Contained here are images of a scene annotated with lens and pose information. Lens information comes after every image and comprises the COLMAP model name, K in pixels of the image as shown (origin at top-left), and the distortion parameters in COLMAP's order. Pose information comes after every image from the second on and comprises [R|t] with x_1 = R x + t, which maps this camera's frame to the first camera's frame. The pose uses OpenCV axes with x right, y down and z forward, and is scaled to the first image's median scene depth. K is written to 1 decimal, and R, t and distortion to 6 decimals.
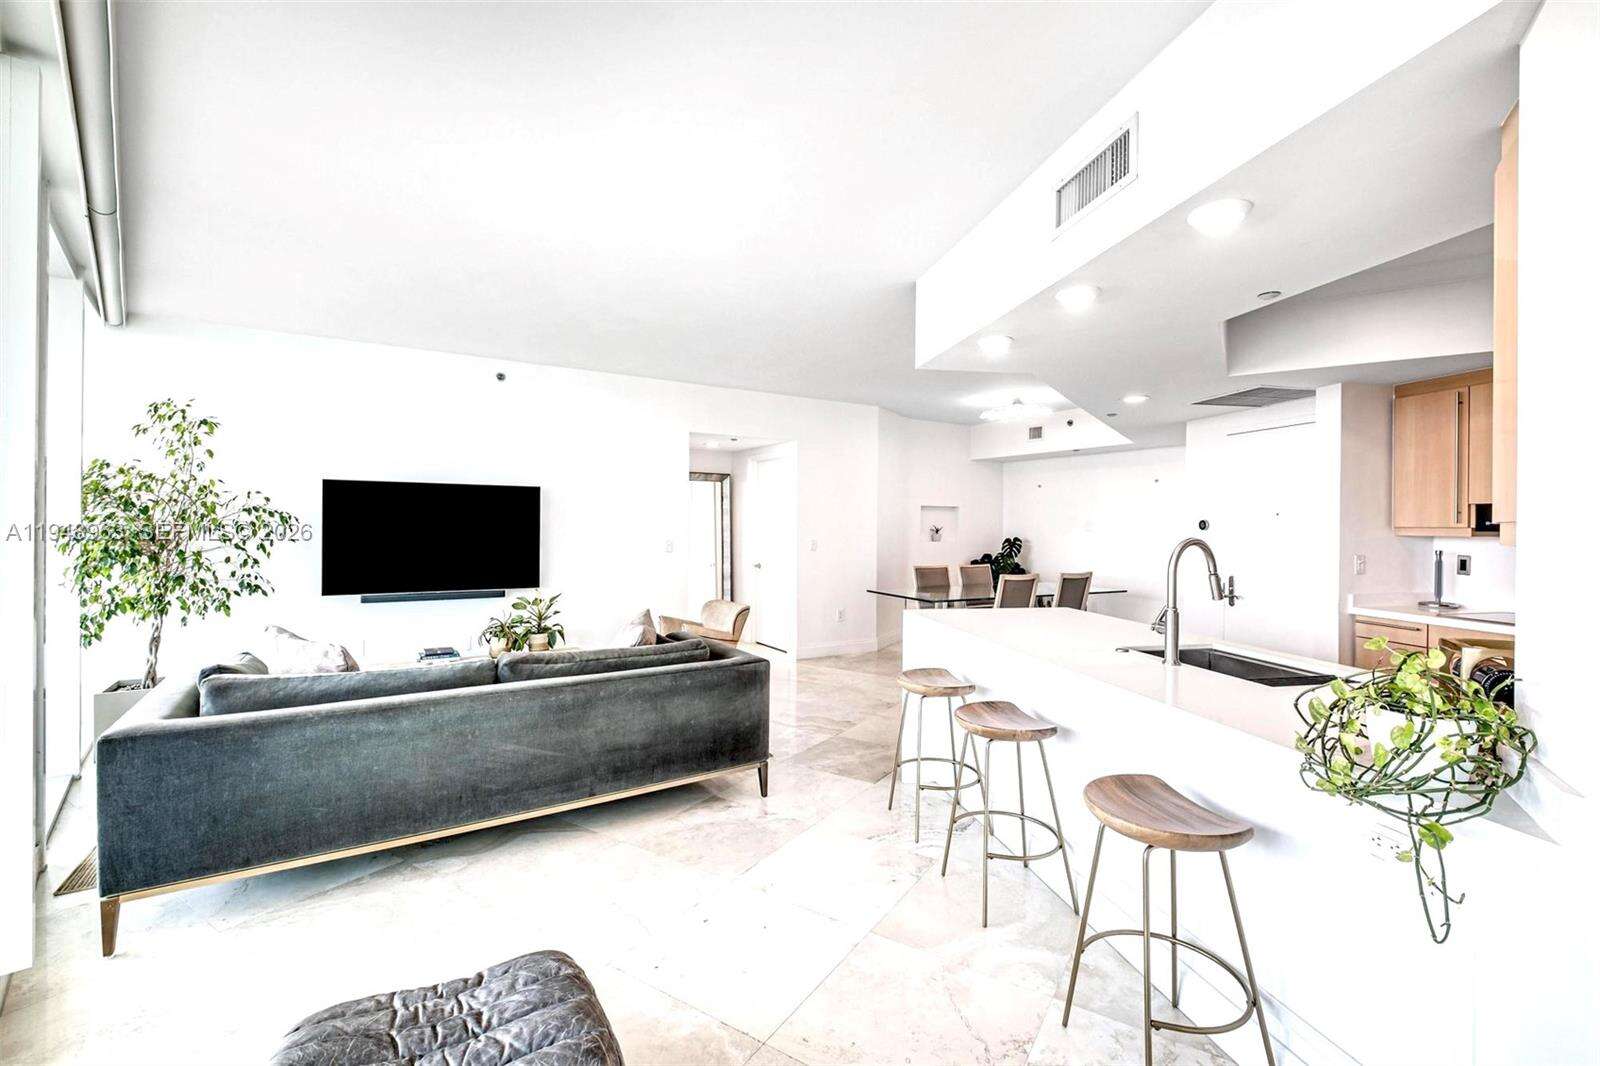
lens RADIAL K [[691.8, 0, 813.4], [0, 691.8, 523.6], [0, 0, 1]] dist [-0.000511, -0.004175]
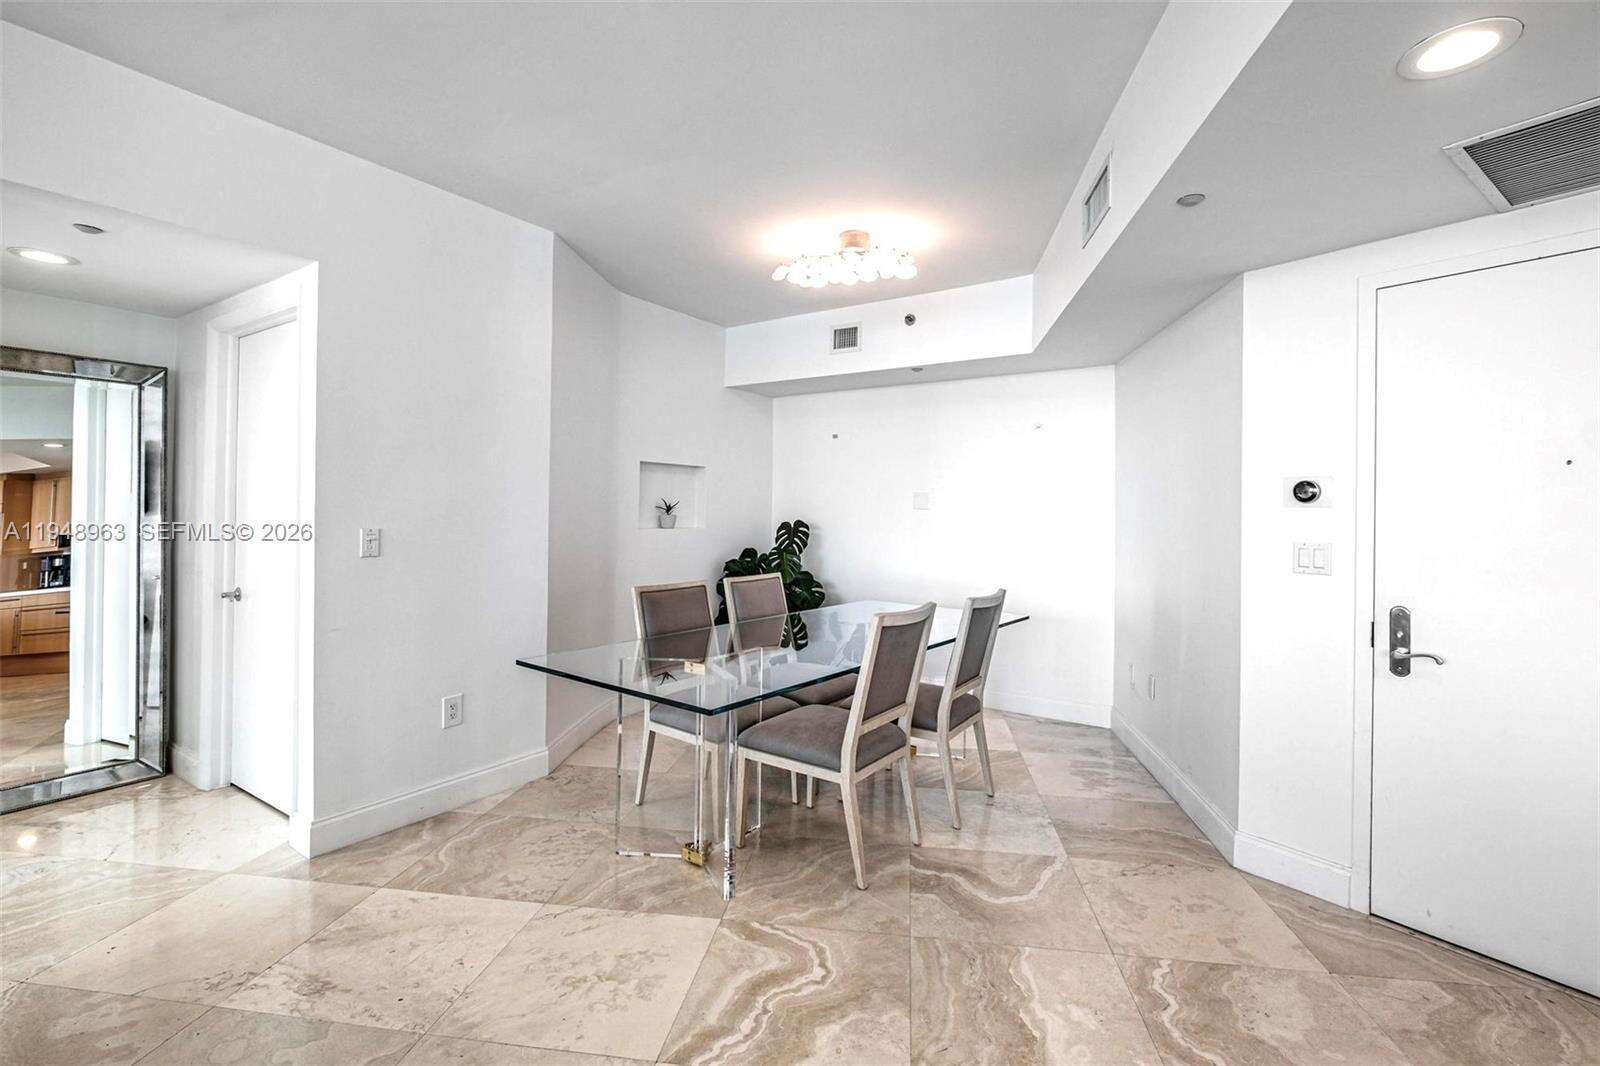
lens RADIAL K [[713.9, 0, 813.2], [0, 713.9, 503.9], [0, 0, 1]] dist [-0.011920, -0.000396]
pose [[0.911371, 0.005896, 0.411543, 0.054083], [-0.004051, 0.999977, -0.005354, 0.009607], [-0.411565, 0.003213, 0.911375, 0.468476]]
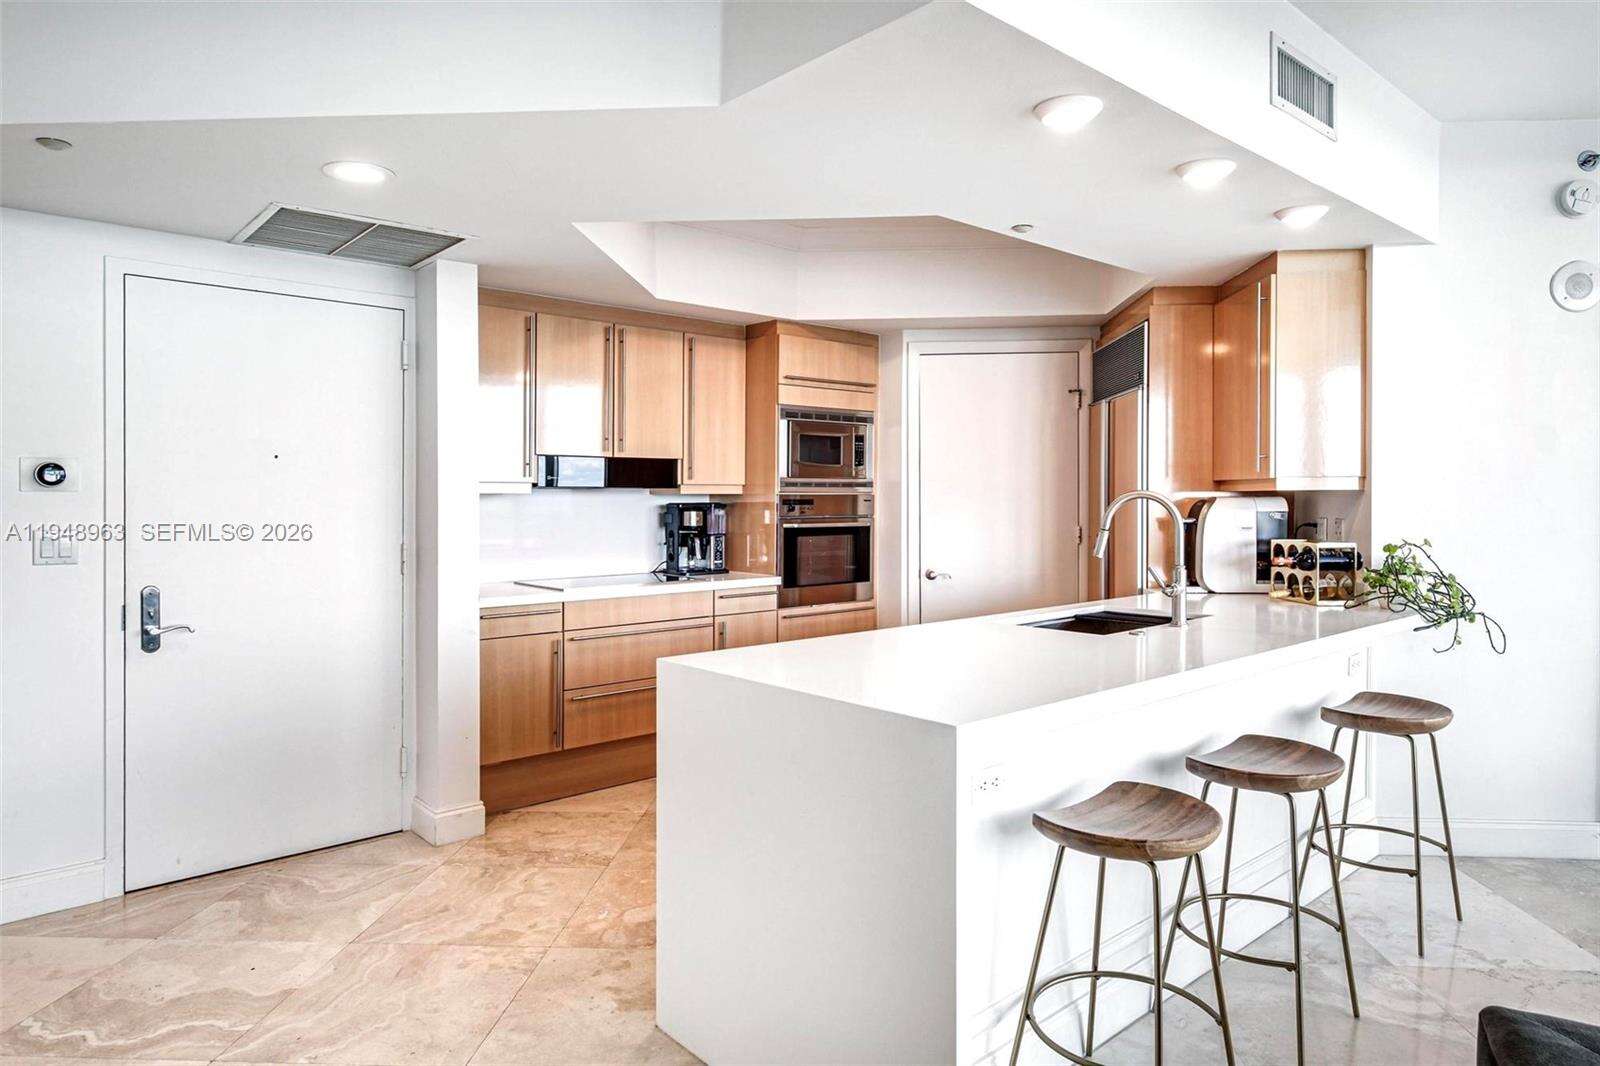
lens RADIAL K [[955.7, 0, 821.0], [0, 955.7, 506.0], [0, 0, 1]] dist [0.001842, 0.002359]
pose [[-0.493734, -0.015466, 0.869475, -0.102984], [-0.005361, 0.999877, 0.014741, 0.007035], [-0.869596, 0.002616, -0.493756, 0.582230]]
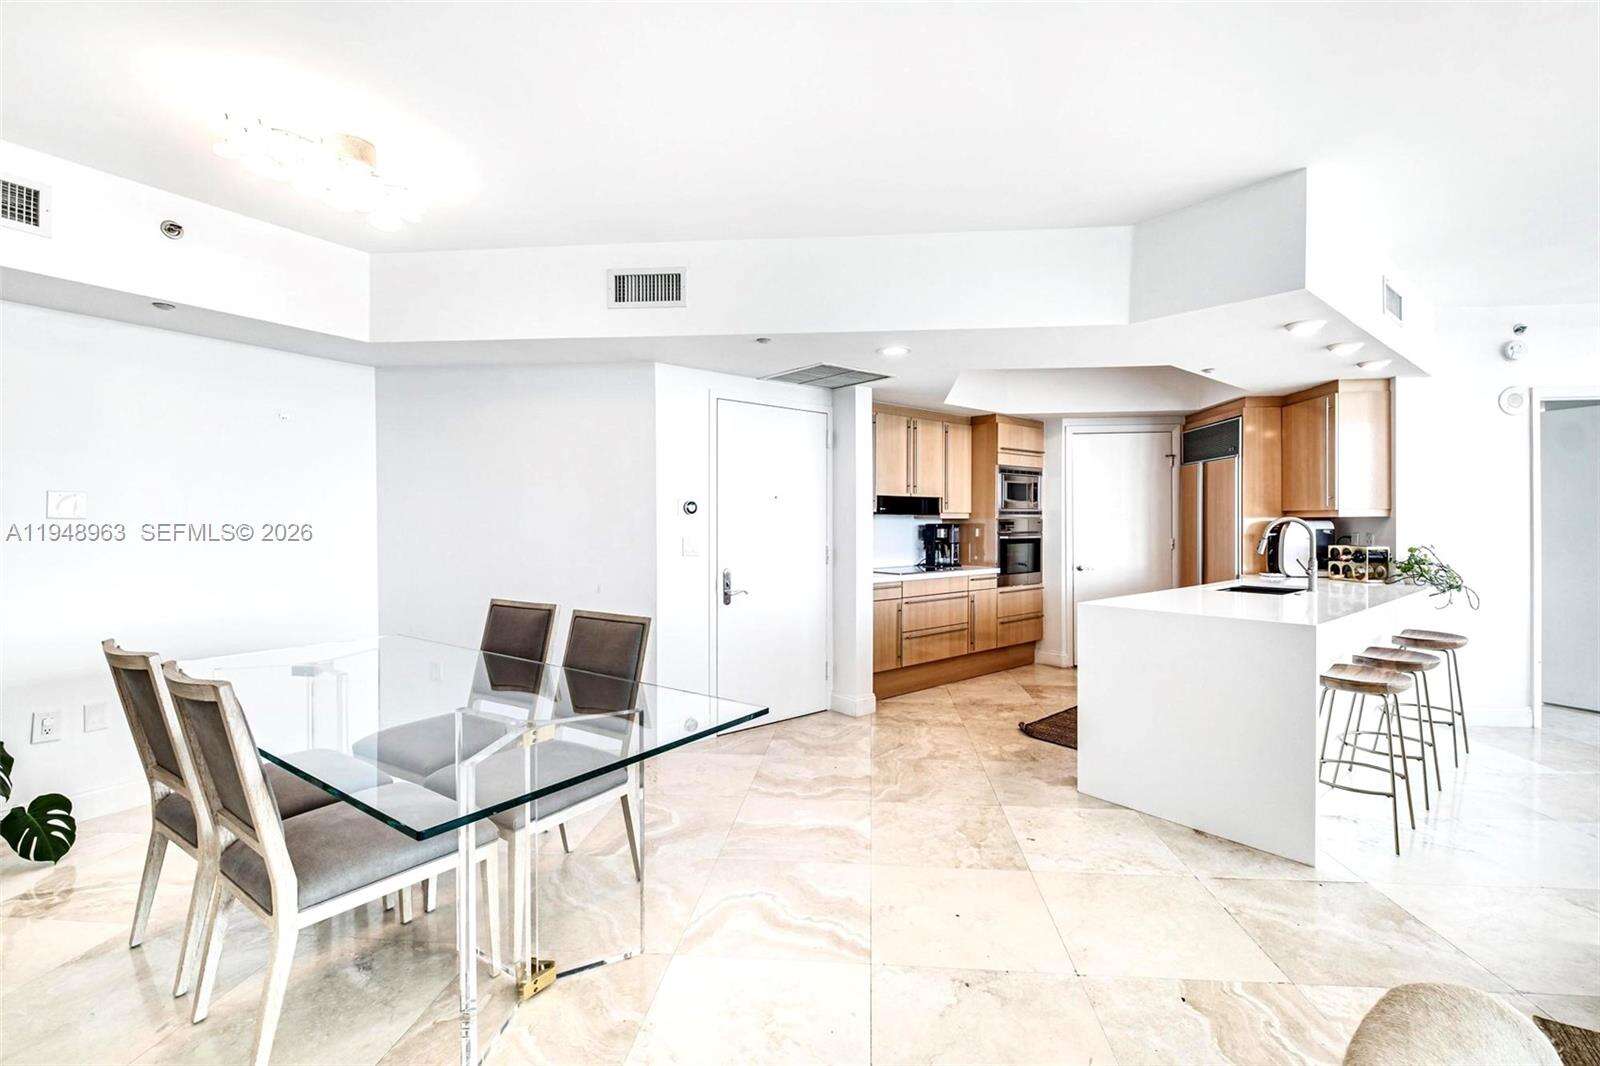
lens RADIAL K [[691.8, 0, 813.4], [0, 691.8, 523.6], [0, 0, 1]] dist [-0.000511, -0.004175]
pose [[-0.469618, -0.012408, 0.882783, -0.115393], [-0.006316, 0.999923, 0.010695, 0.007291], [-0.882847, -0.000554, -0.469660, 0.818367]]
